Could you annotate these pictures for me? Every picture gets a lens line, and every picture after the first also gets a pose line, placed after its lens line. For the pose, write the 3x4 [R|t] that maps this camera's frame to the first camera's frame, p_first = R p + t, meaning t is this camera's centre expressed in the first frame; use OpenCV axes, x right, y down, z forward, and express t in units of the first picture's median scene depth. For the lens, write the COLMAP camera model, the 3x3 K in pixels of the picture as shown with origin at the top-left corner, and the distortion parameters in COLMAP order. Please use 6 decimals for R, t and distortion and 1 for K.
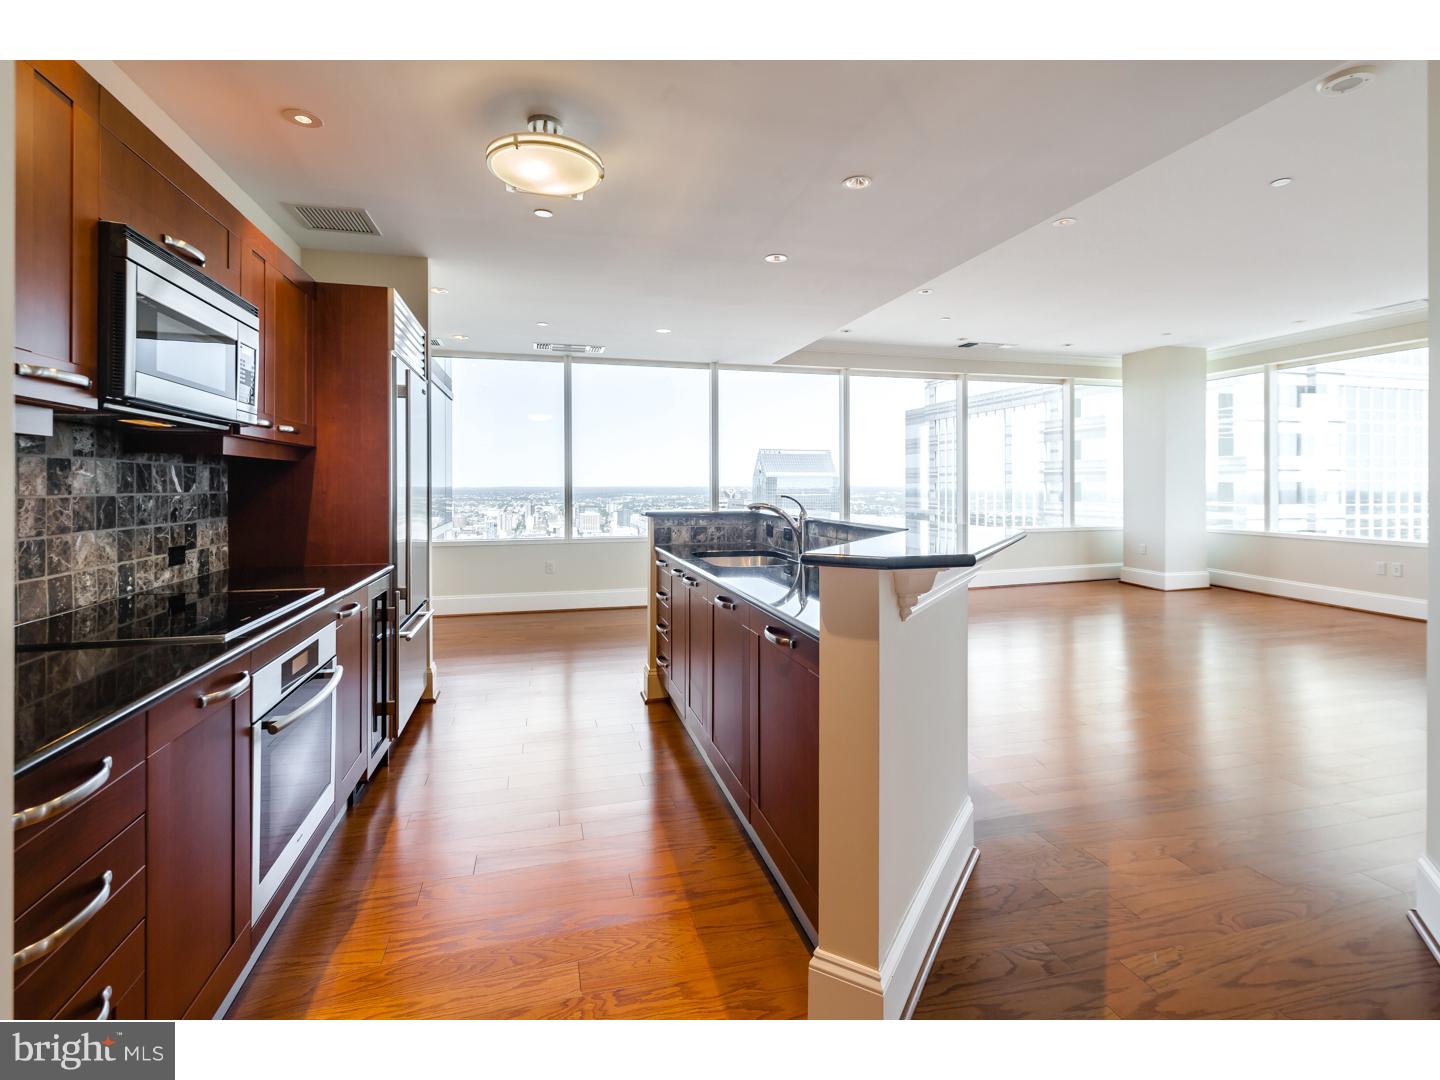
lens RADIAL K [[704.4, 0, 748.6], [0, 704.4, 487.7], [0, 0, 1]] dist [0.001799, -0.002022]
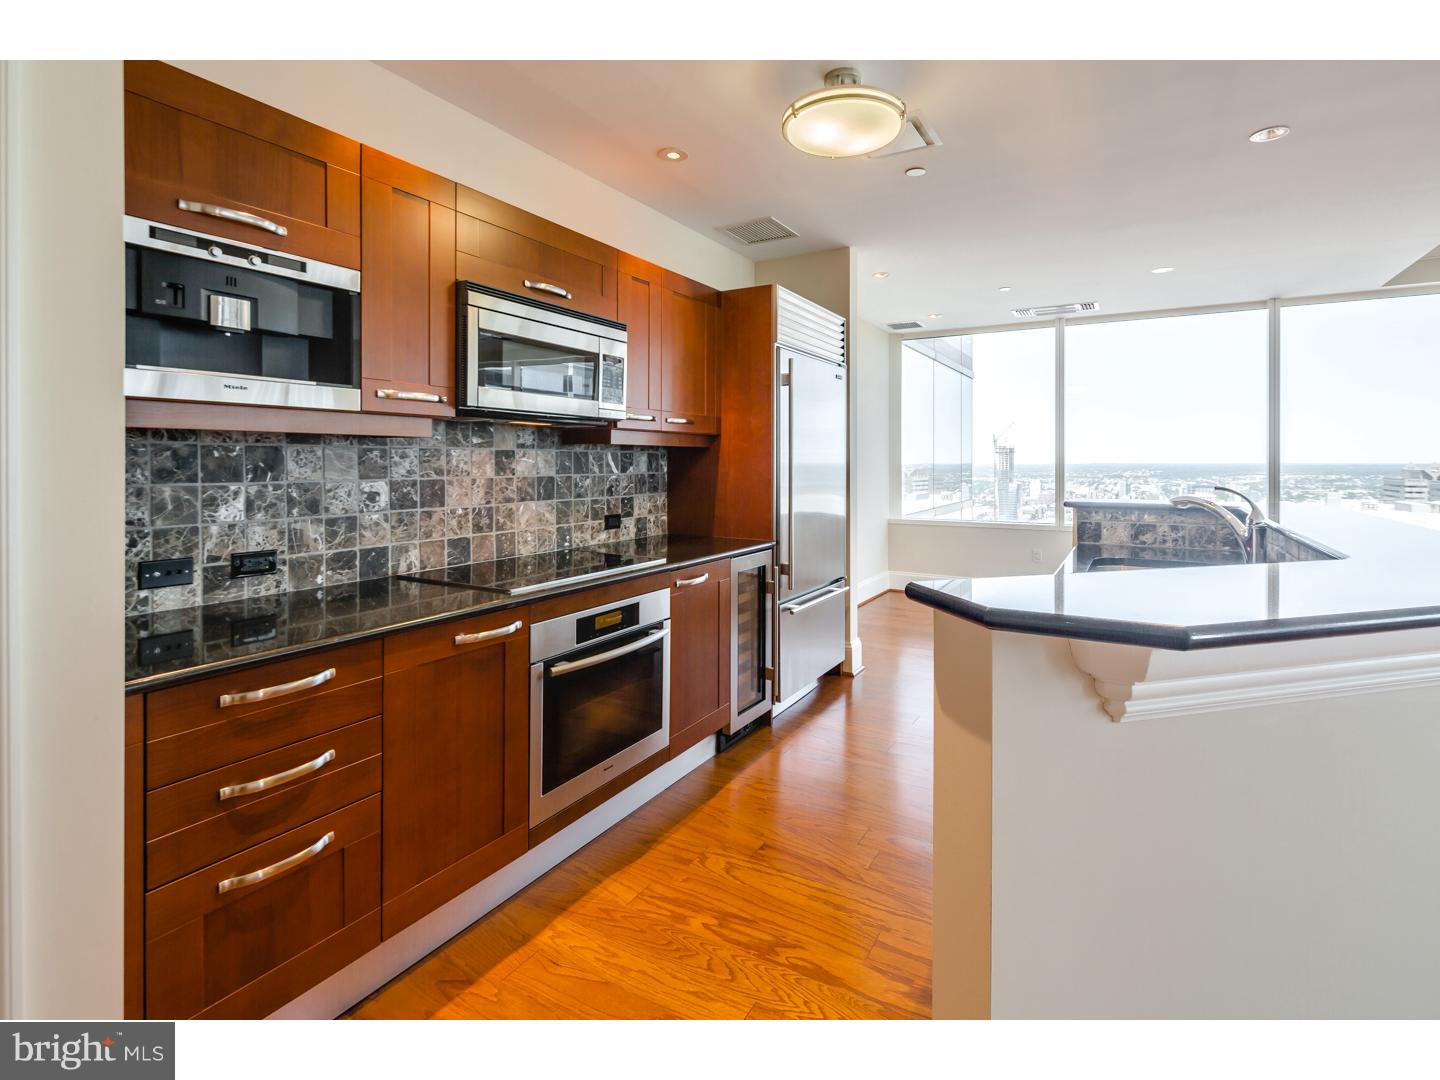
lens RADIAL K [[704.4, 0, 736.6], [0, 704.4, 468.6], [0, 0, 1]] dist [0.001799, -0.002022]
pose [[0.692616, 0.008594, -0.721255, 0.291453], [-0.003859, 0.999959, 0.008210, -0.013571], [0.721296, -0.002903, 0.692621, 0.269210]]
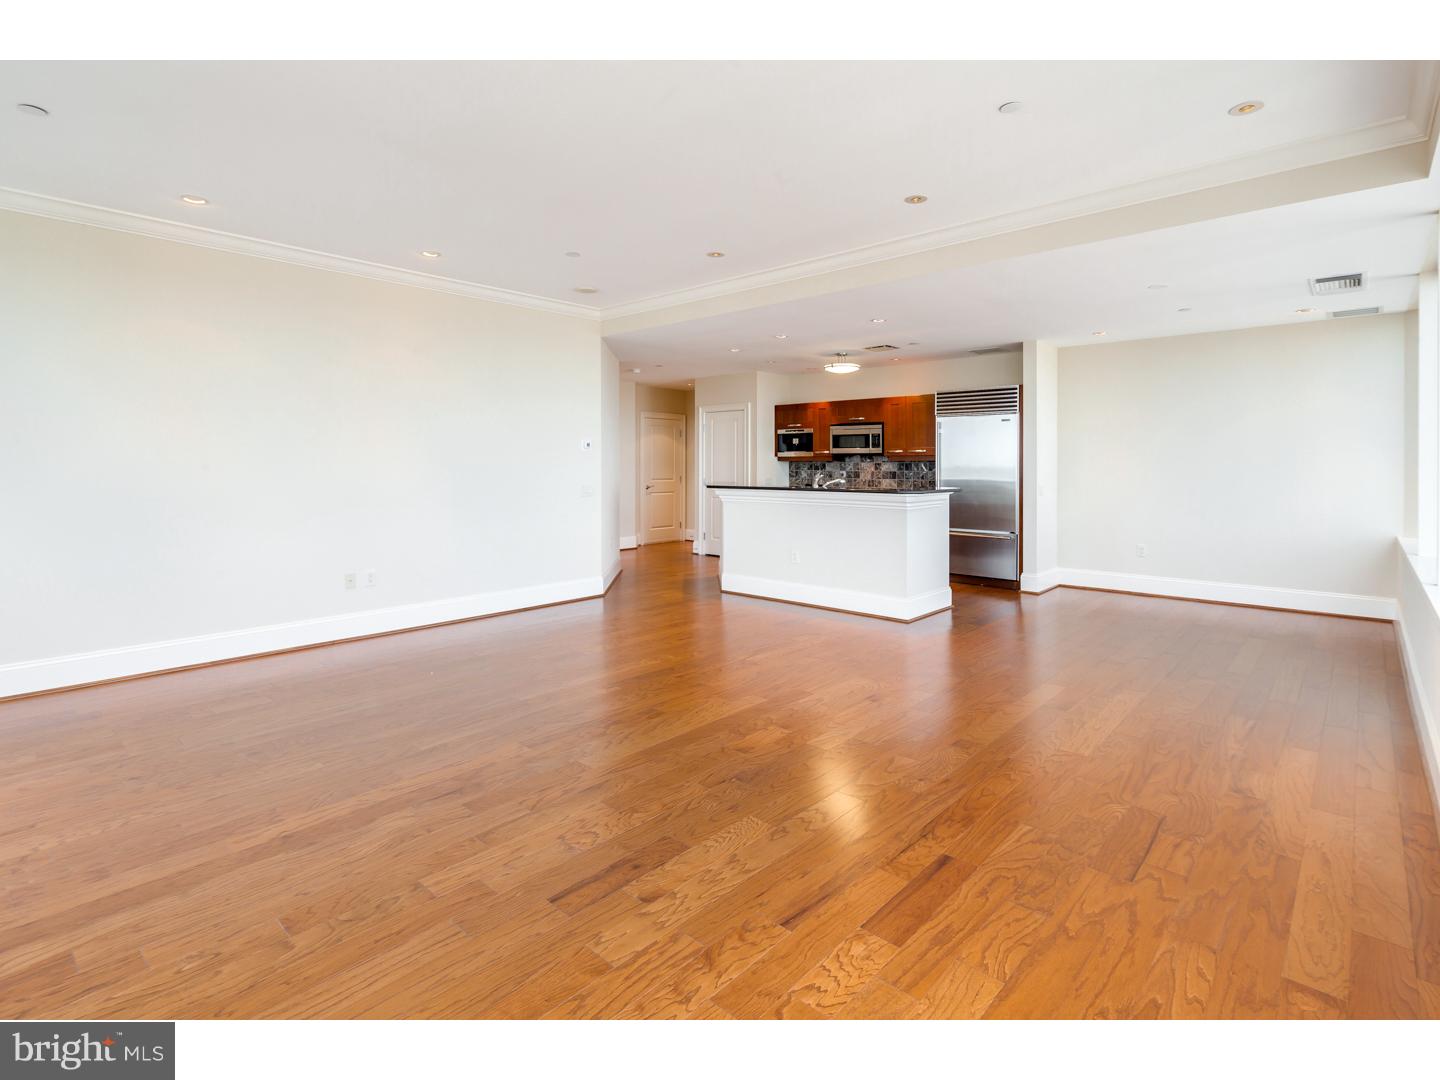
lens RADIAL K [[704.4, 0, 744.0], [0, 704.4, 462.1], [0, 0, 1]] dist [0.001799, -0.002022]
pose [[-0.848773, 0.004929, -0.528734, 1.767160], [0.002972, 0.999985, 0.004551, -0.055791], [0.528749, 0.002291, -0.848775, 3.507541]]
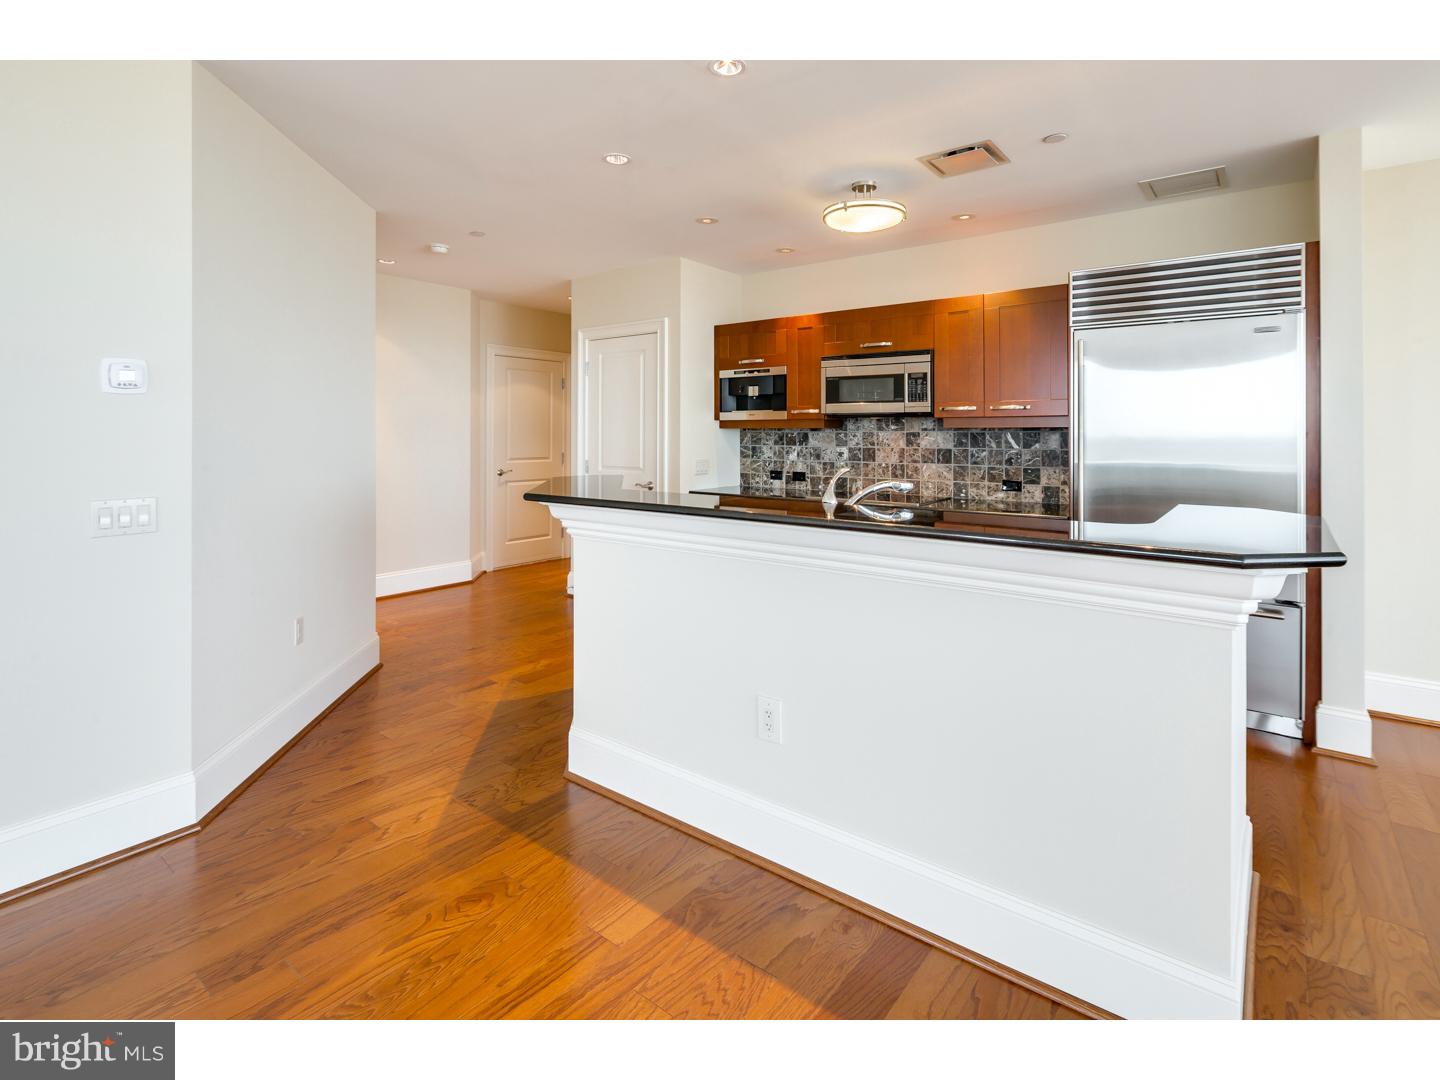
lens RADIAL K [[704.4, 0, 740.4], [0, 704.4, 441.4], [0, 0, 1]] dist [0.001799, -0.002022]
pose [[-0.806874, 0.014666, -0.590541, 0.735076], [0.002231, 0.999760, 0.021780, -0.049641], [0.590719, 0.016256, -0.806714, 2.024476]]
